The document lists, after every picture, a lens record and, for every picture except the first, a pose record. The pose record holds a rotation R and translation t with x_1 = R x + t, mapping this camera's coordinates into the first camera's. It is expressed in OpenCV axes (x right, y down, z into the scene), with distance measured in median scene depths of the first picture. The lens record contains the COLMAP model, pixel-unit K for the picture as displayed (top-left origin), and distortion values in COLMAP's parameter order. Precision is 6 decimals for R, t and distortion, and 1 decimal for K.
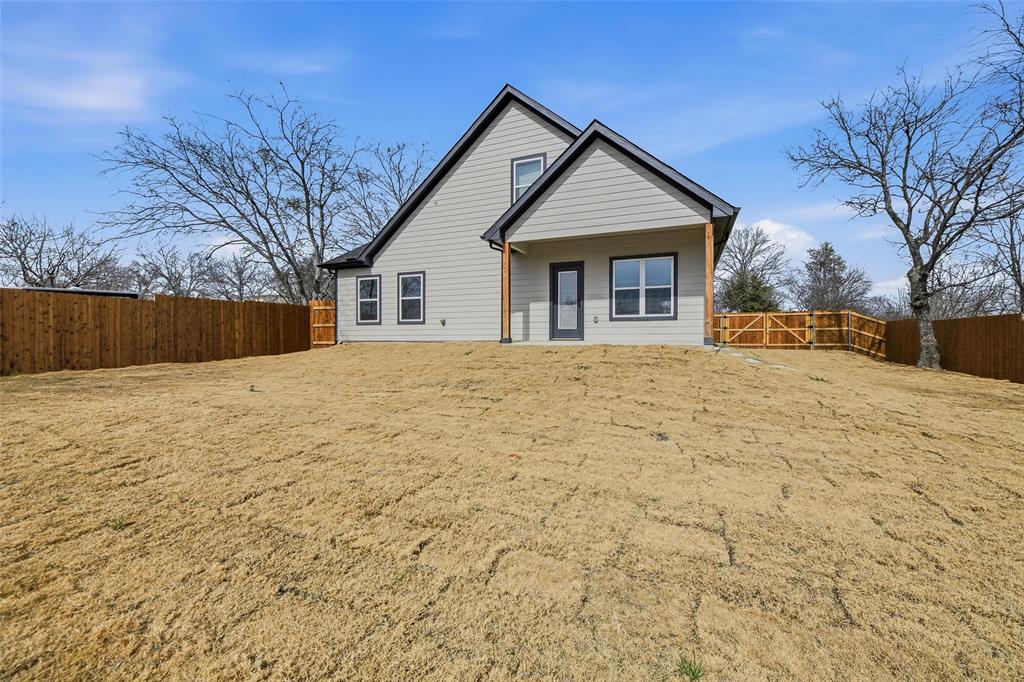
lens RADIAL K [[412.3, 0, 513.7], [0, 412.3, 341.4], [0, 0, 1]] dist [-0.007752, -0.000613]
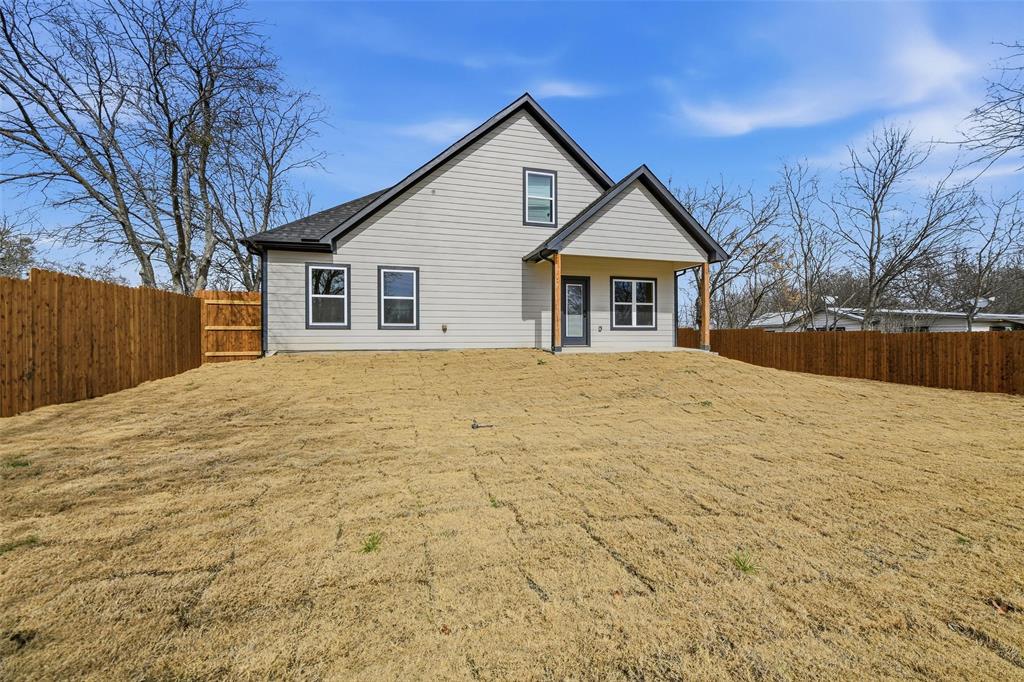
lens RADIAL K [[412.3, 0, 513.9], [0, 412.3, 338.8], [0, 0, 1]] dist [-0.007752, -0.000613]
pose [[0.780358, -0.004916, 0.625314, -0.609267], [0.004803, 0.999987, 0.001867, -0.023827], [-0.625315, 0.001547, 0.780371, 0.213462]]
